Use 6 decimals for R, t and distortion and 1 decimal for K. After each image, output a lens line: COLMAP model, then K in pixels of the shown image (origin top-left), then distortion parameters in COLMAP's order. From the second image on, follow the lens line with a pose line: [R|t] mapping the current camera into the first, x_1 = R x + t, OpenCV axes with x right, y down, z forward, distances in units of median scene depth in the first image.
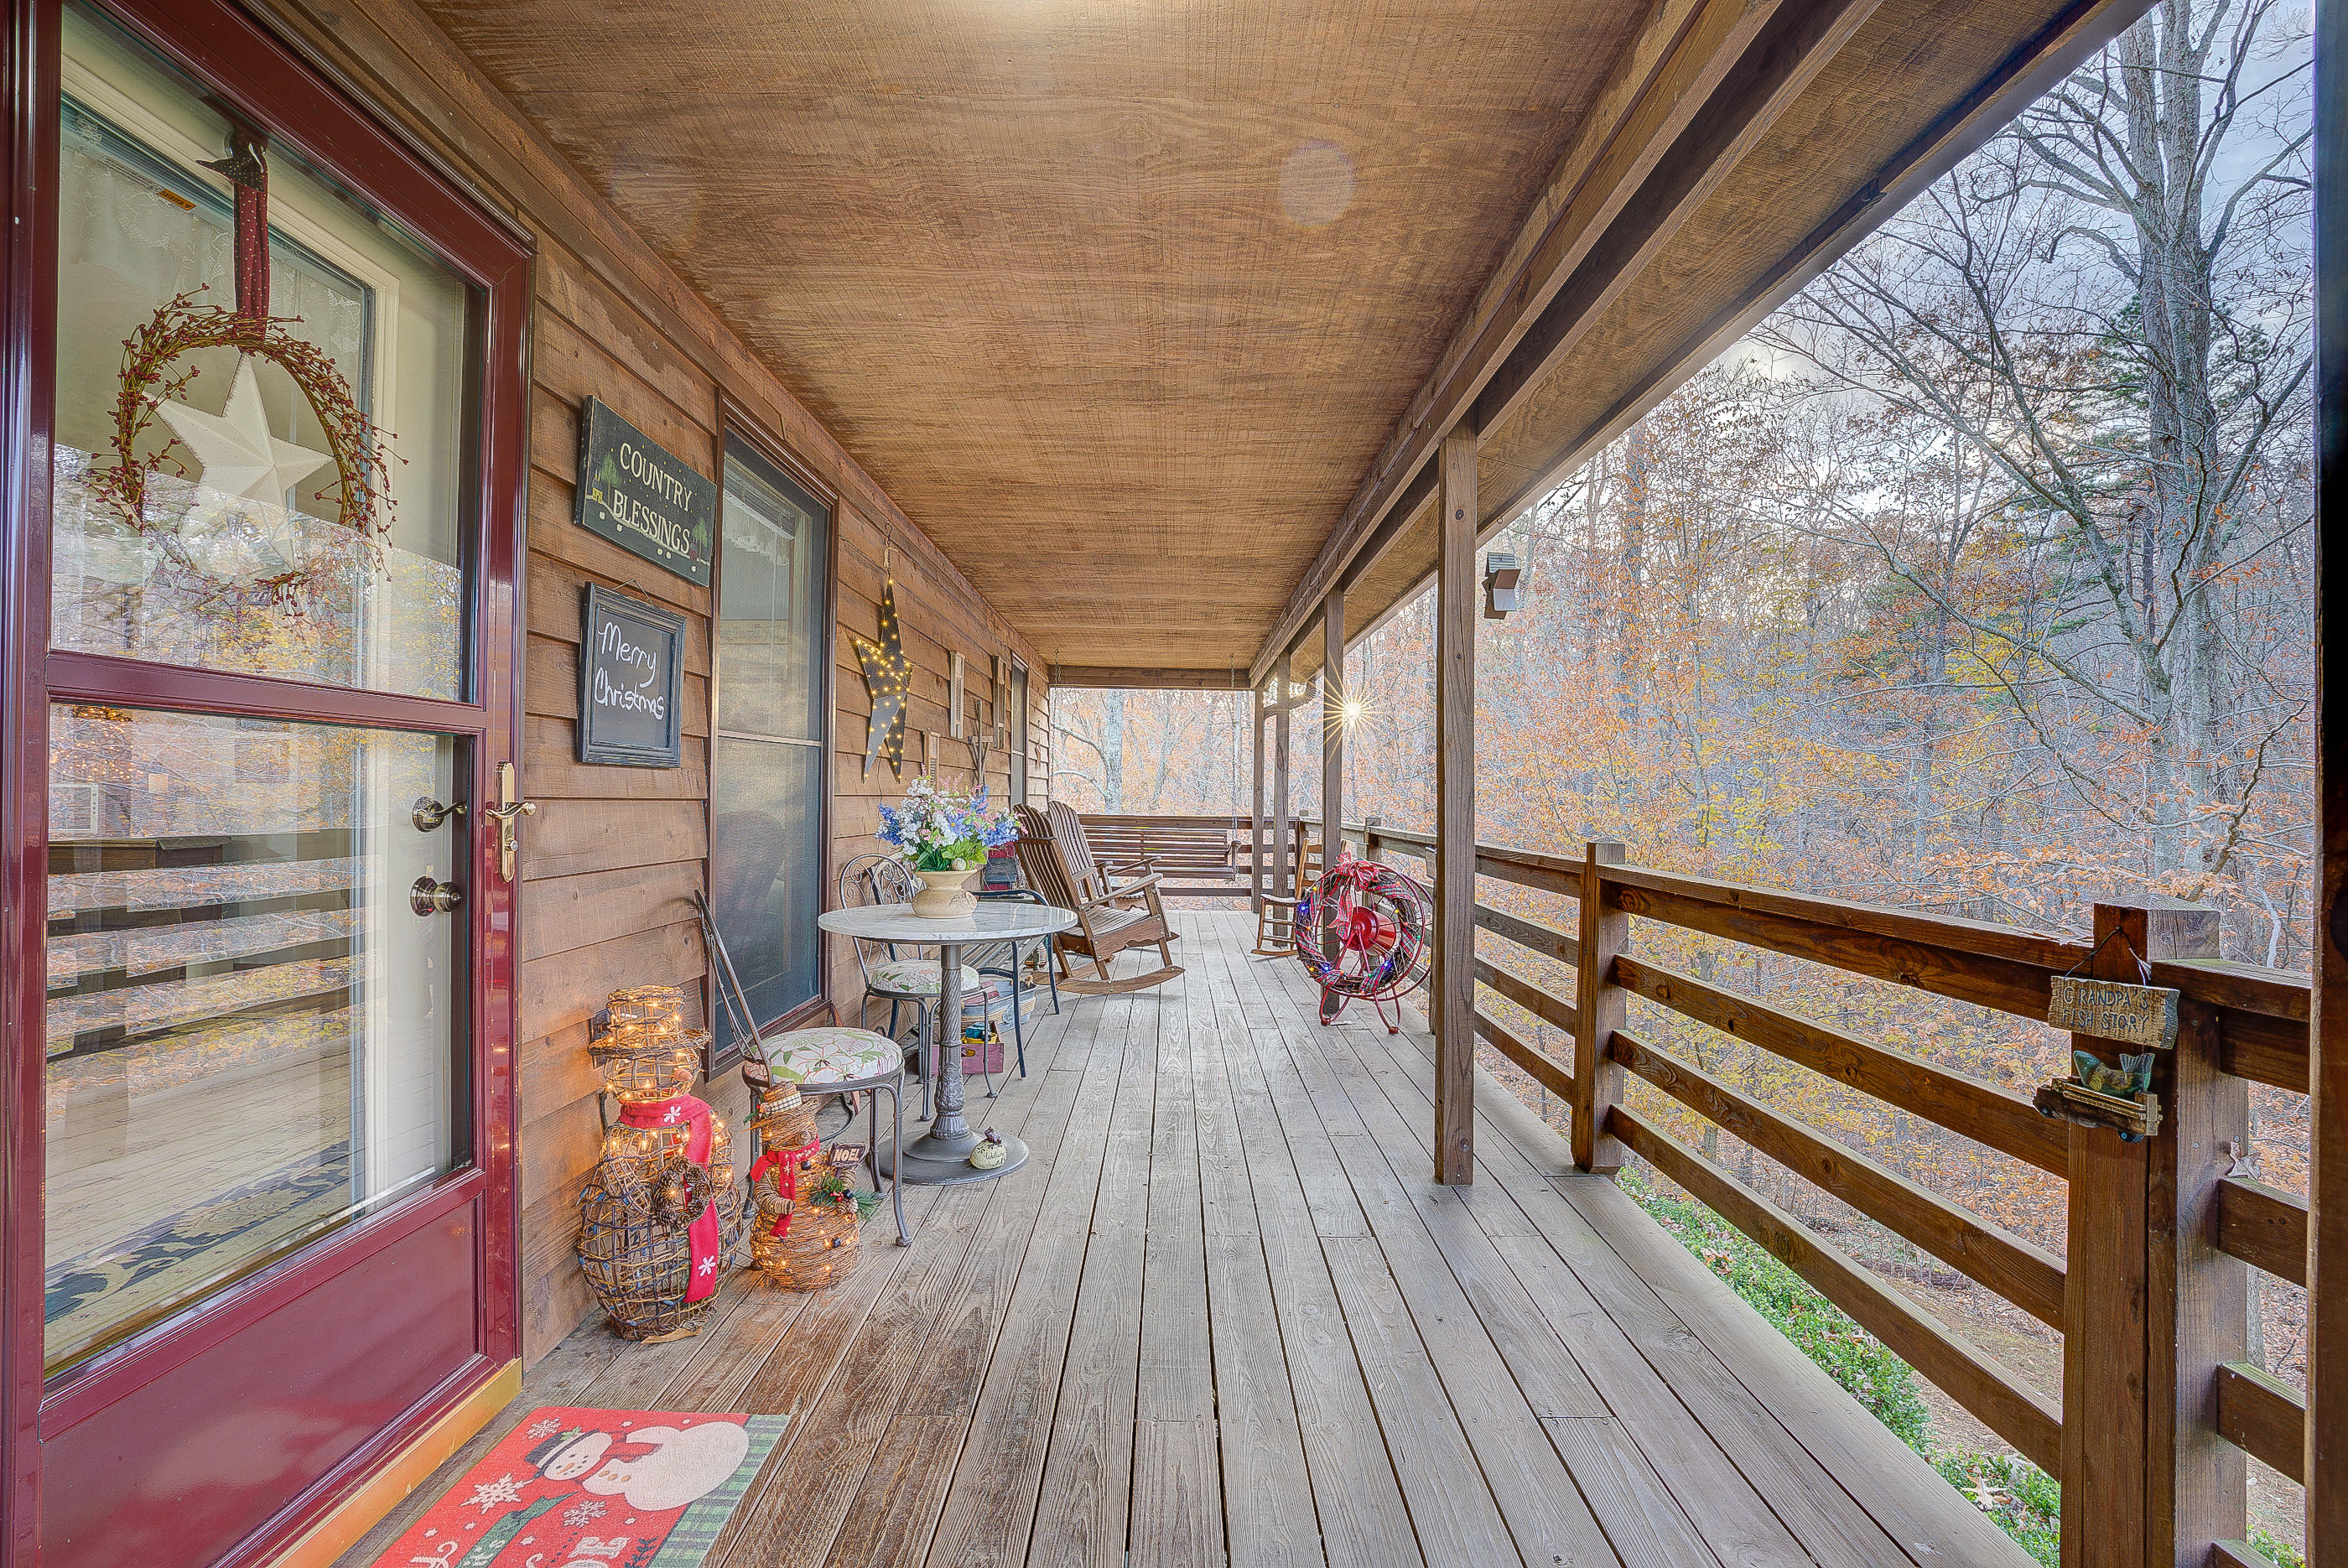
lens RADIAL K [[1081.3, 0, 1193.3], [0, 1081.3, 771.4], [0, 0, 1]] dist [-0.066507, 0.023455]
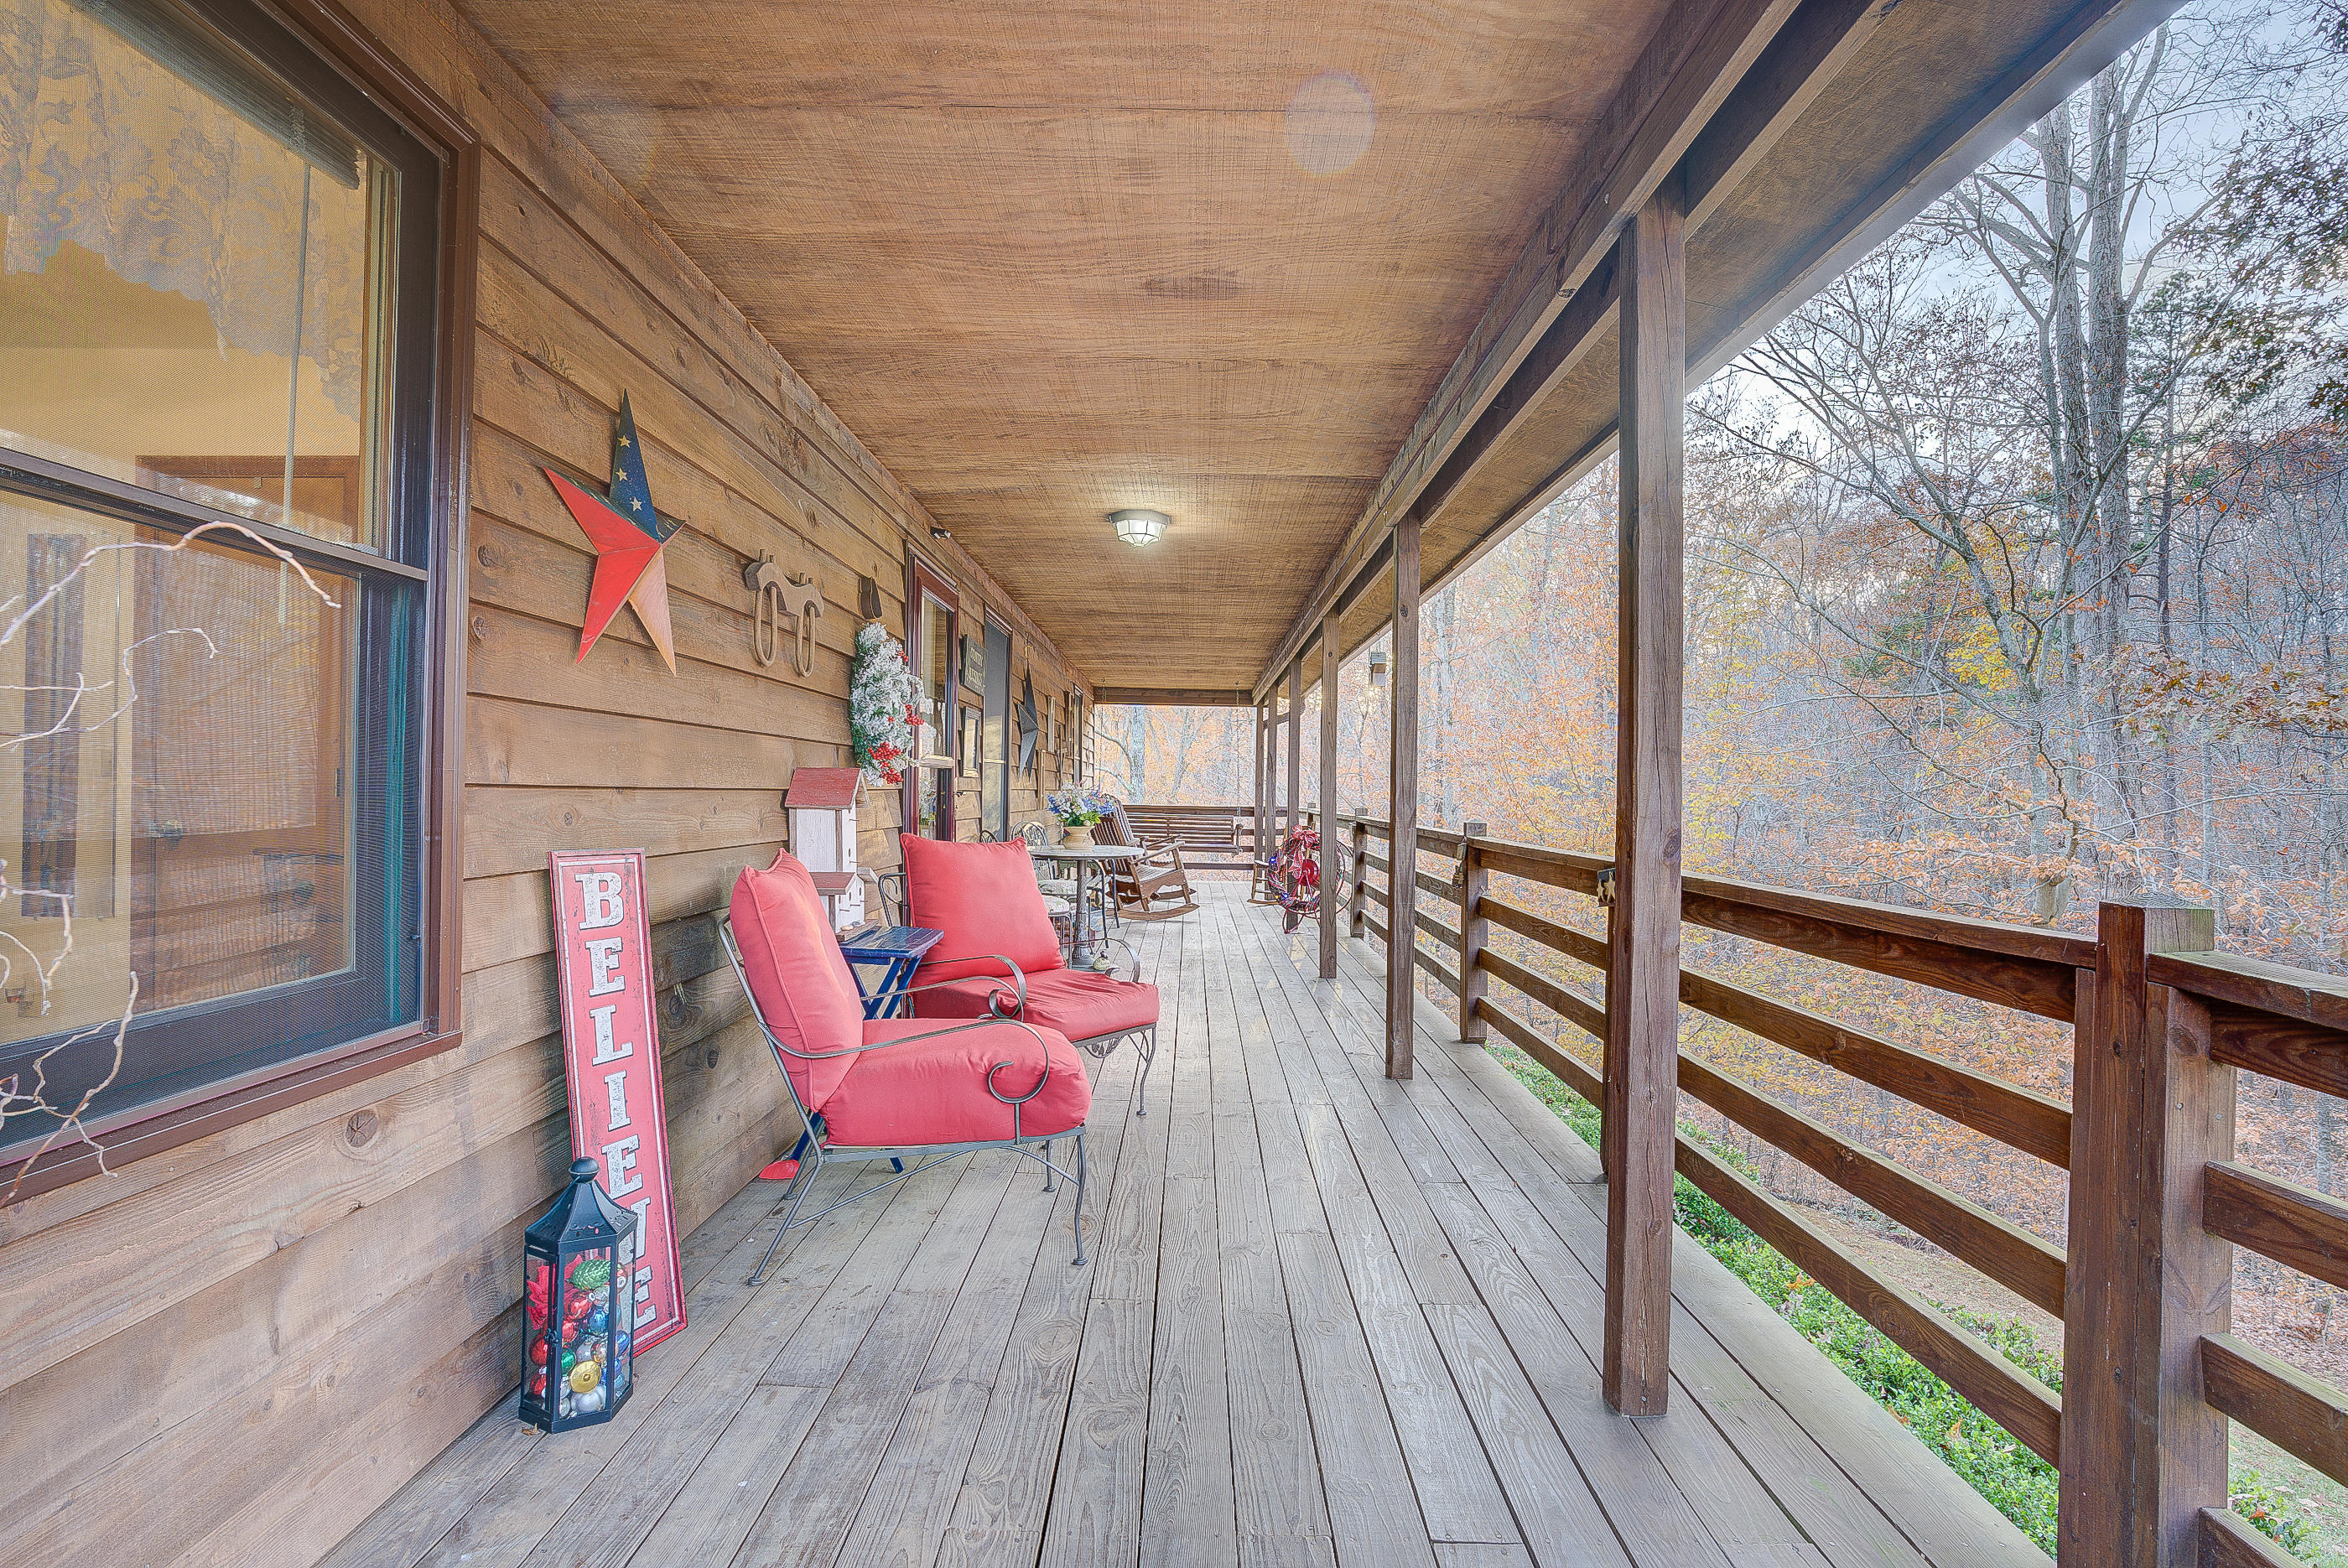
lens RADIAL K [[1196.5, 0, 1175.5], [0, 1196.5, 779.6], [0, 0, 1]] dist [0.000156, -0.000003]
pose [[0.999470, 0.002795, -0.032430, 0.009036], [-0.002380, 0.999915, 0.012831, -0.009717], [0.032463, -0.012747, 0.999392, -0.476476]]
